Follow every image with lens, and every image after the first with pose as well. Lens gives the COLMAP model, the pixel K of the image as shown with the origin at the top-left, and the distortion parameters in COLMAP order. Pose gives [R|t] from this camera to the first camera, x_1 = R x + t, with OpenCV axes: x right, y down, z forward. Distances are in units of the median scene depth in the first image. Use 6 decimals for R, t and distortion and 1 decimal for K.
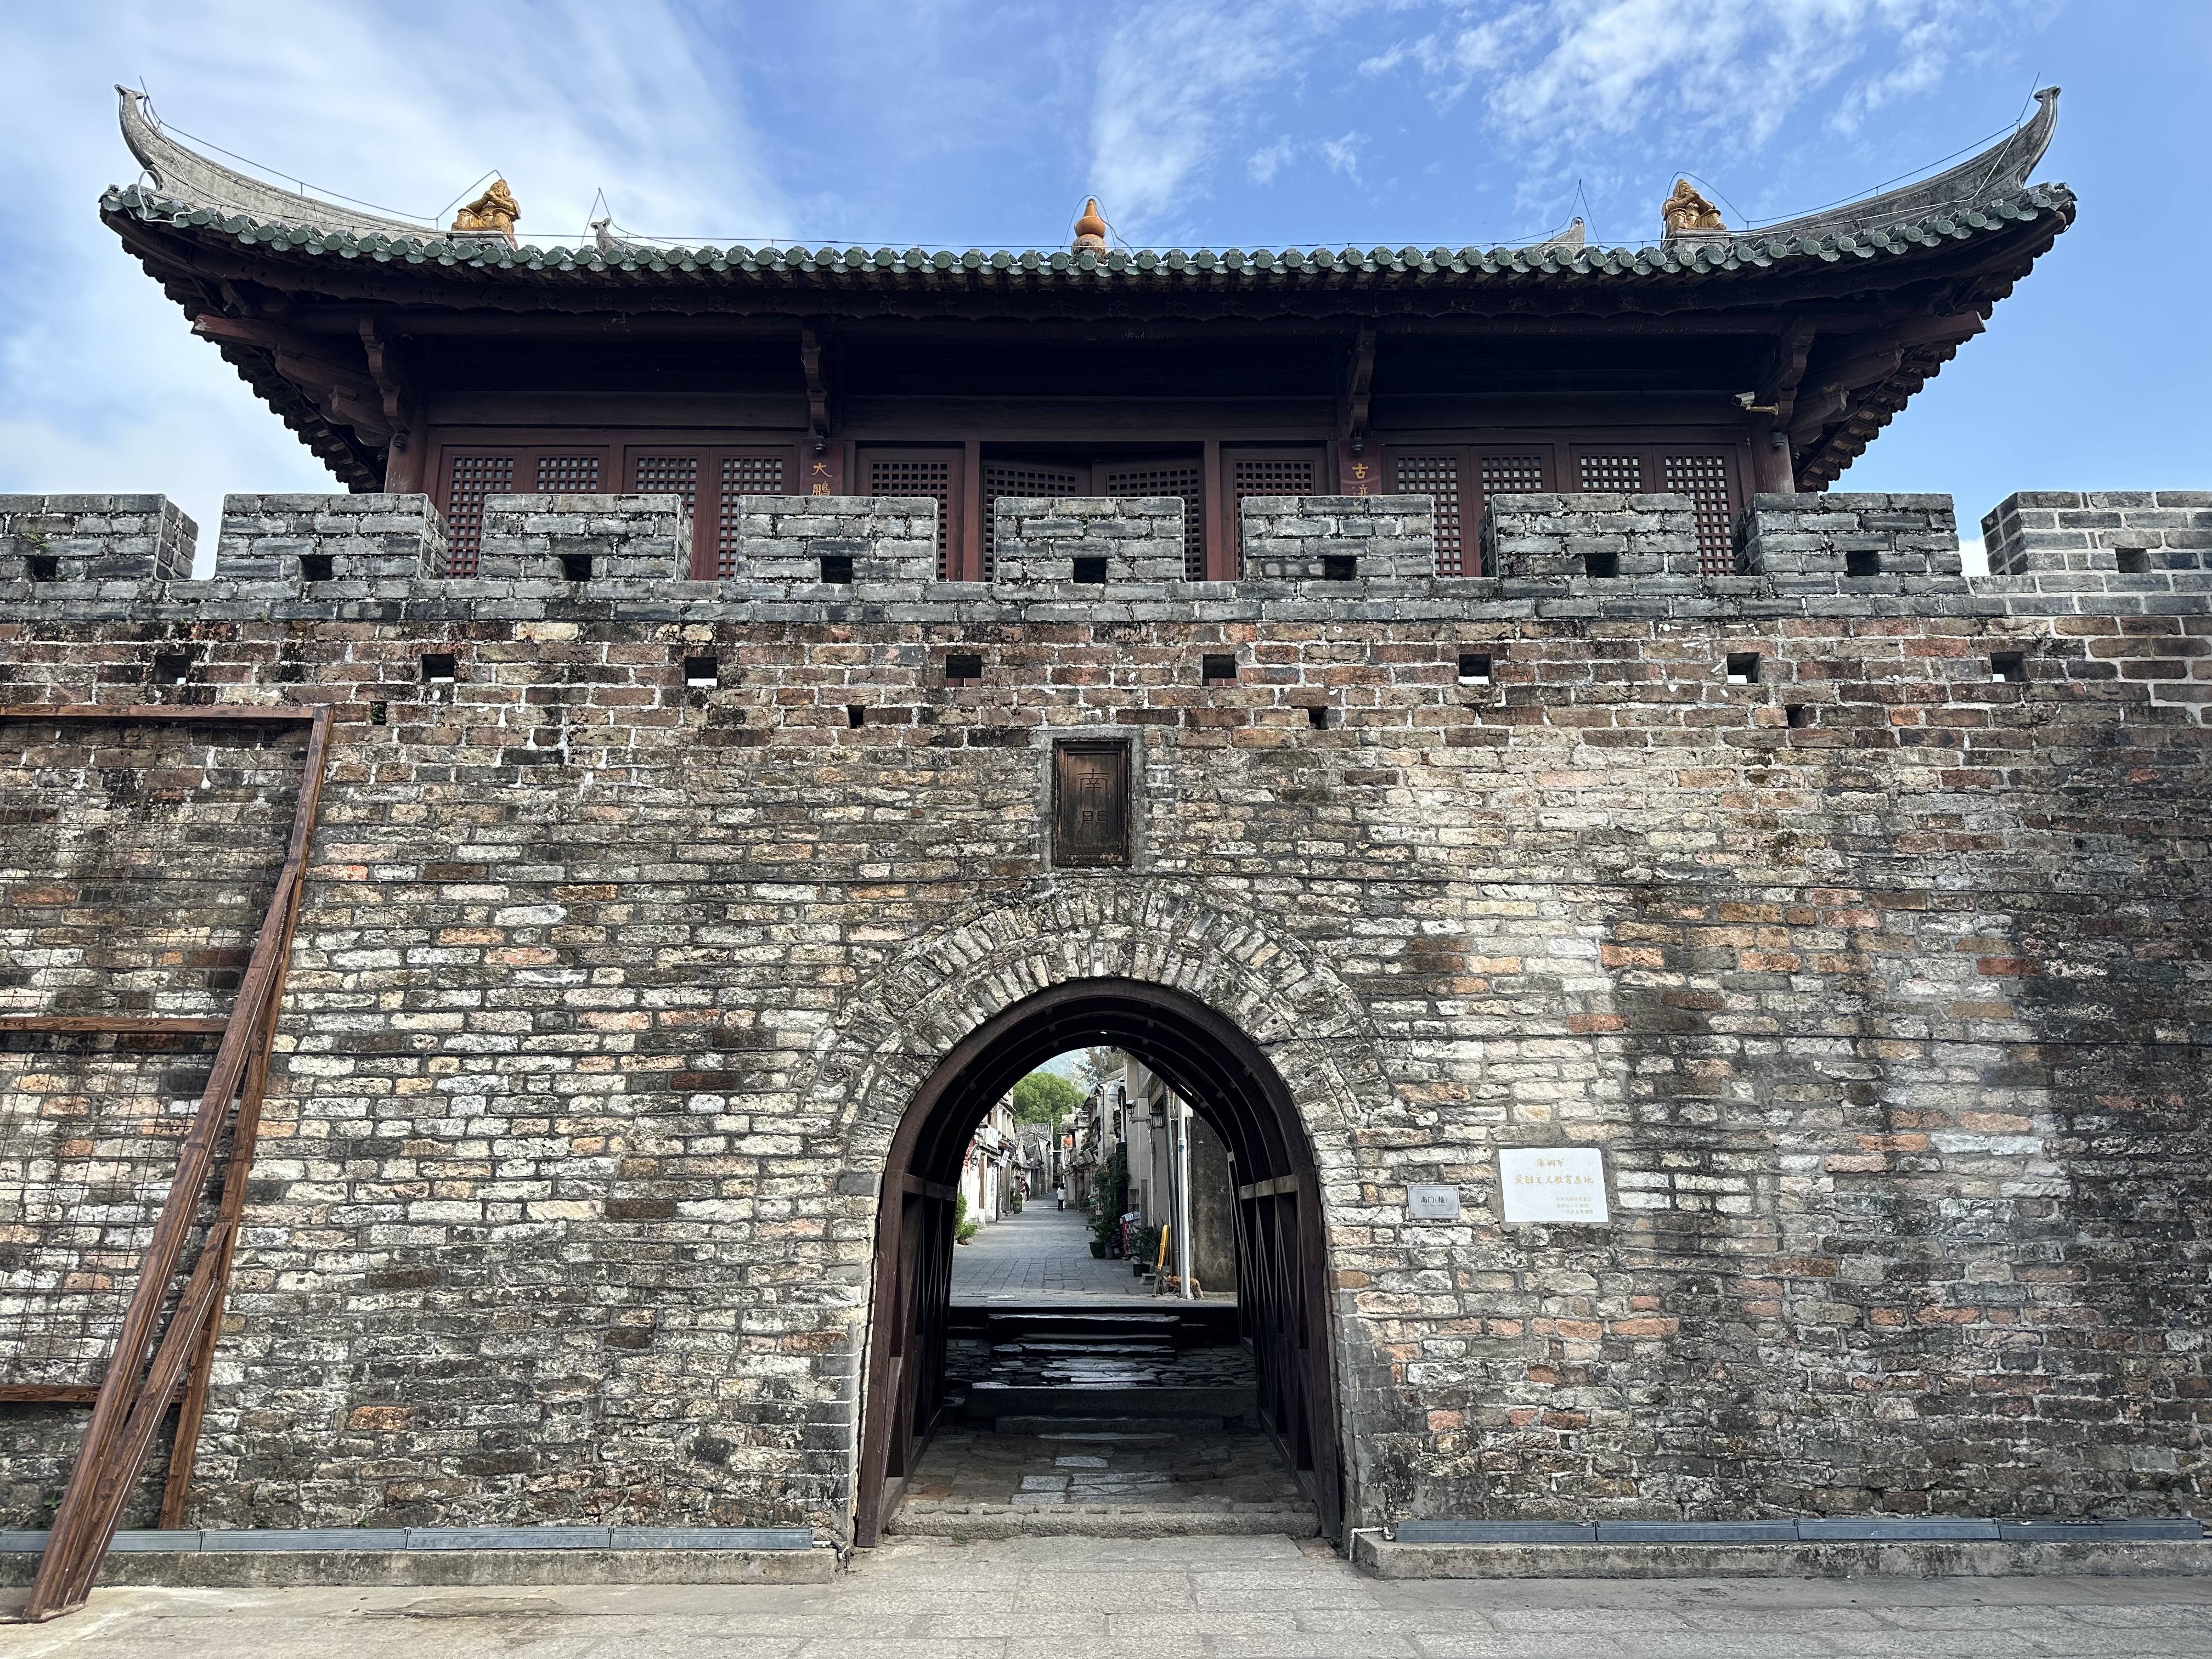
lens RADIAL K [[1552.8, 0, 1101.0], [0, 1552.8, 826.6], [0, 0, 1]] dist [0.076349, -0.124100]
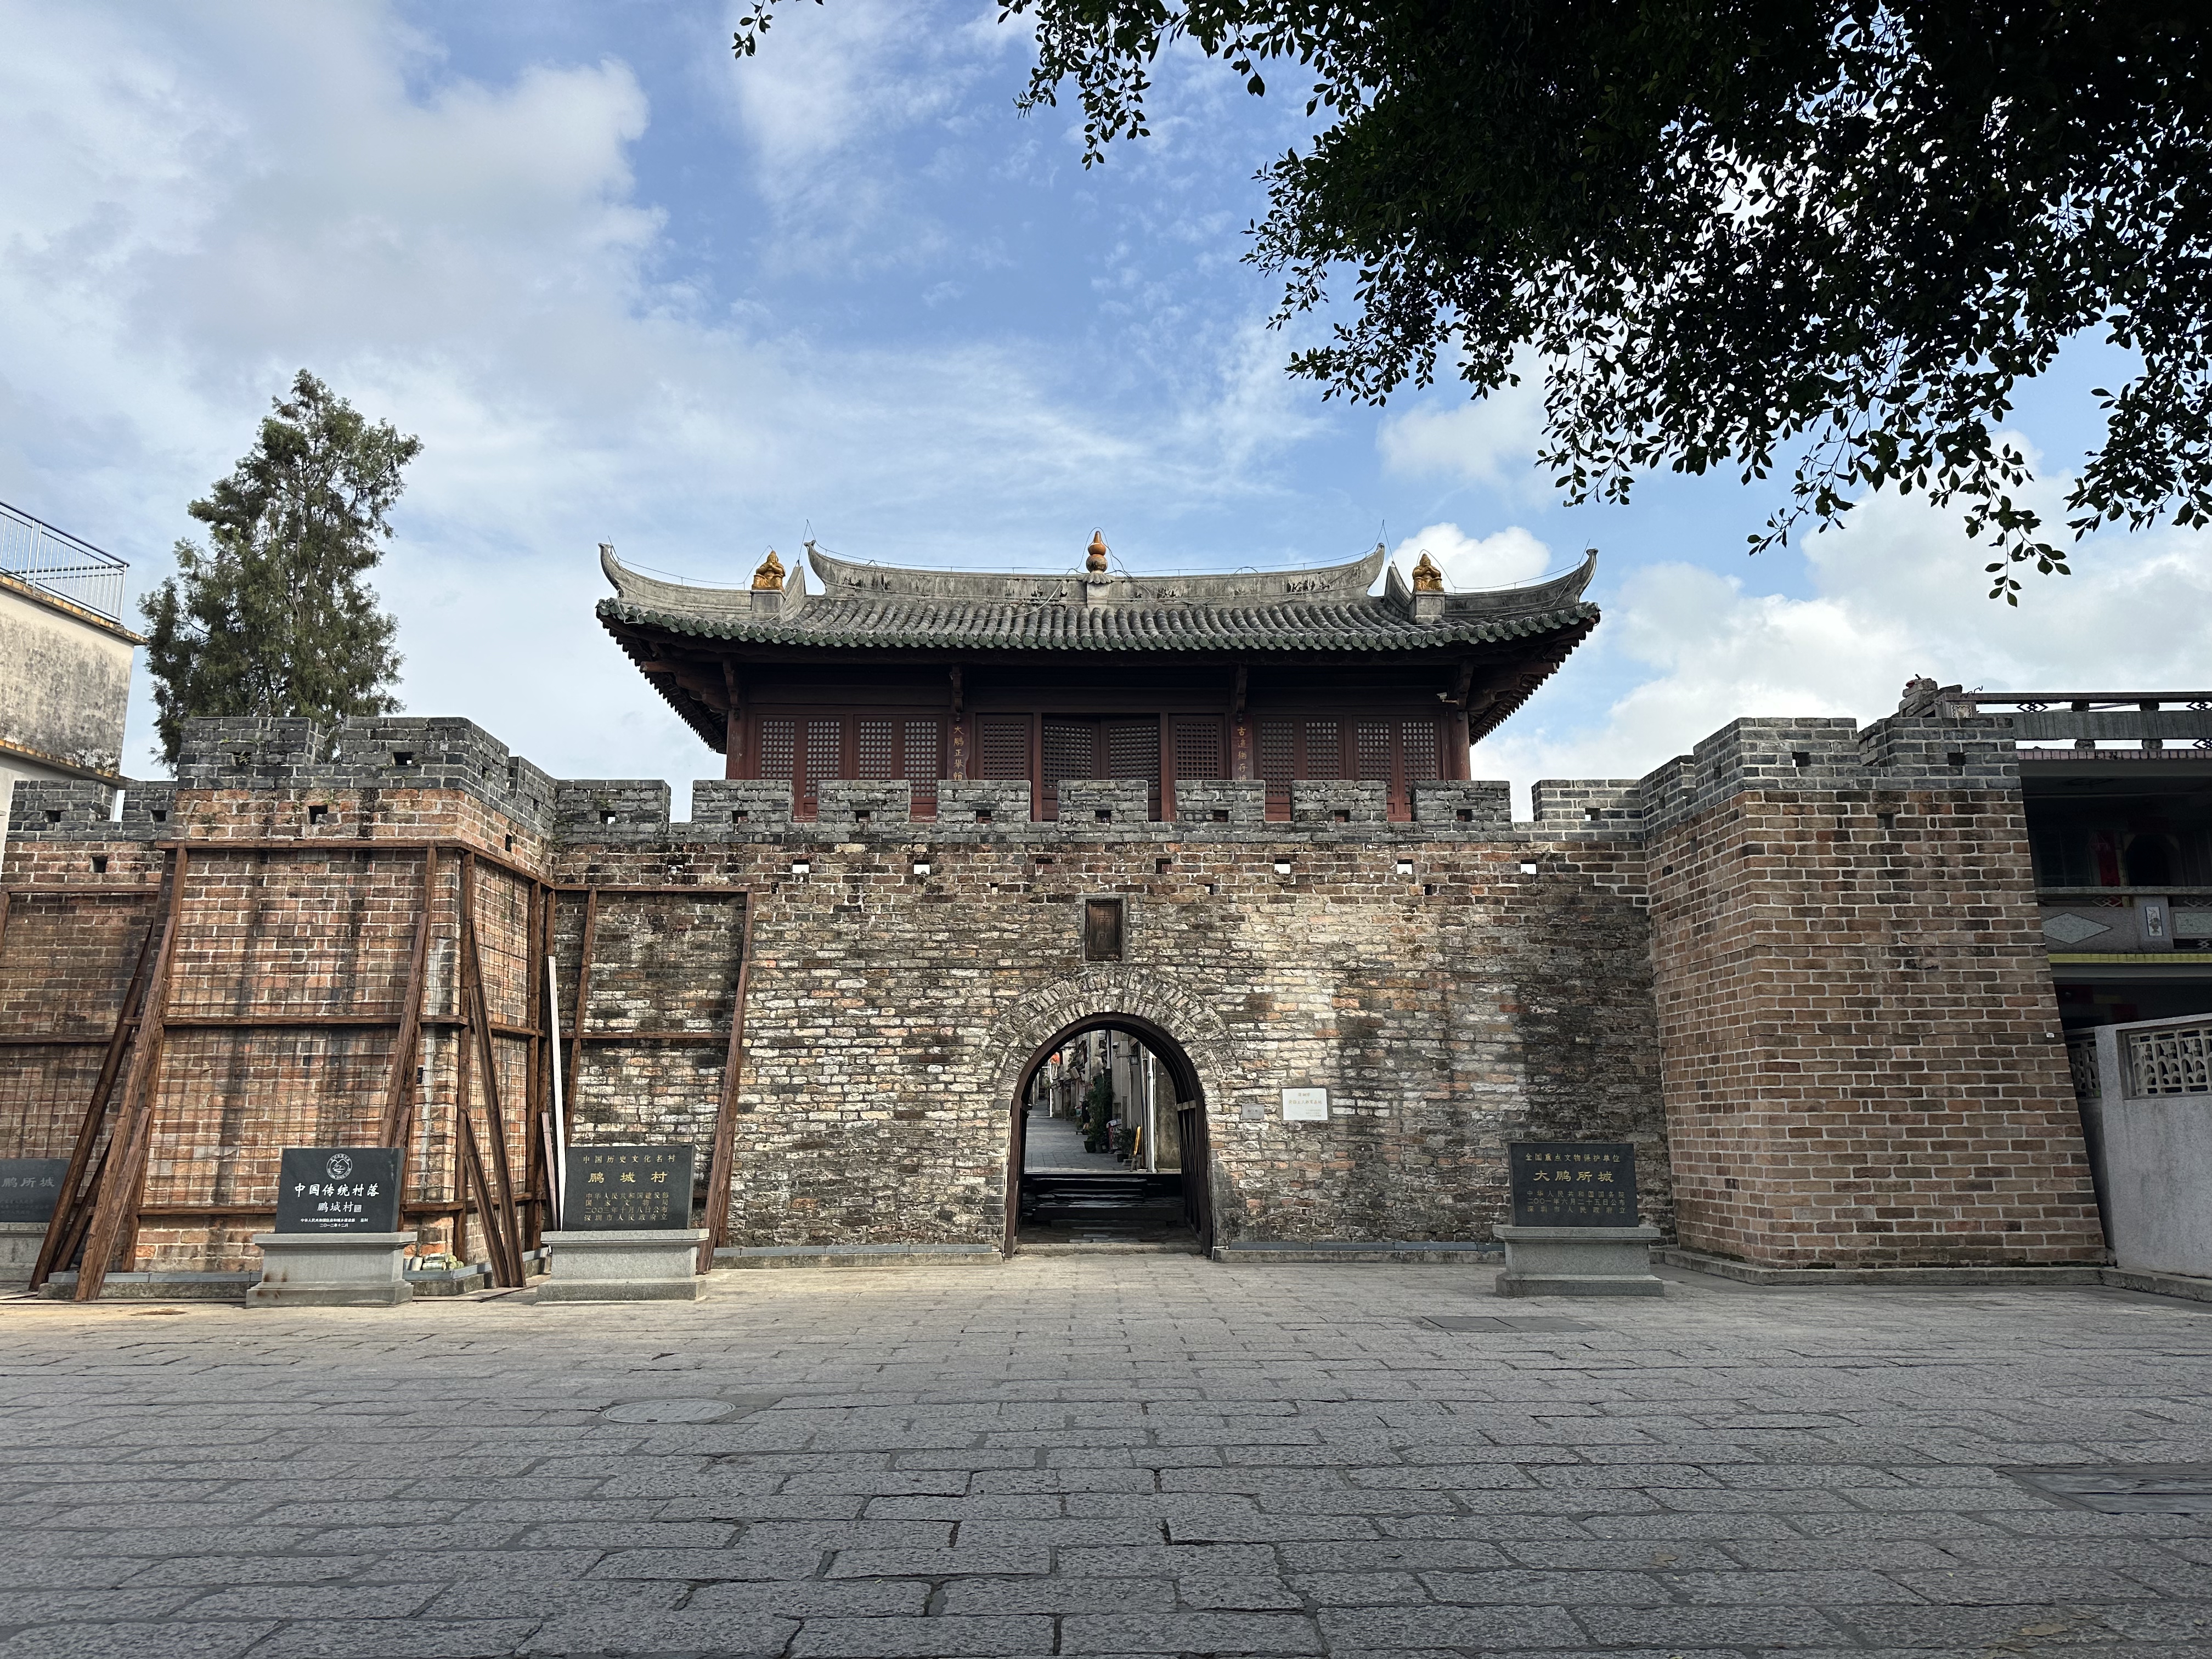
lens RADIAL K [[1552.8, 0, 1109.1], [0, 1552.8, 810.2], [0, 0, 1]] dist [0.076349, -0.124100]
pose [[0.999829, 0.003223, 0.018187, -0.039695], [-0.004046, 0.998961, 0.045391, -0.286862], [-0.018021, -0.045456, 0.998804, -1.183788]]
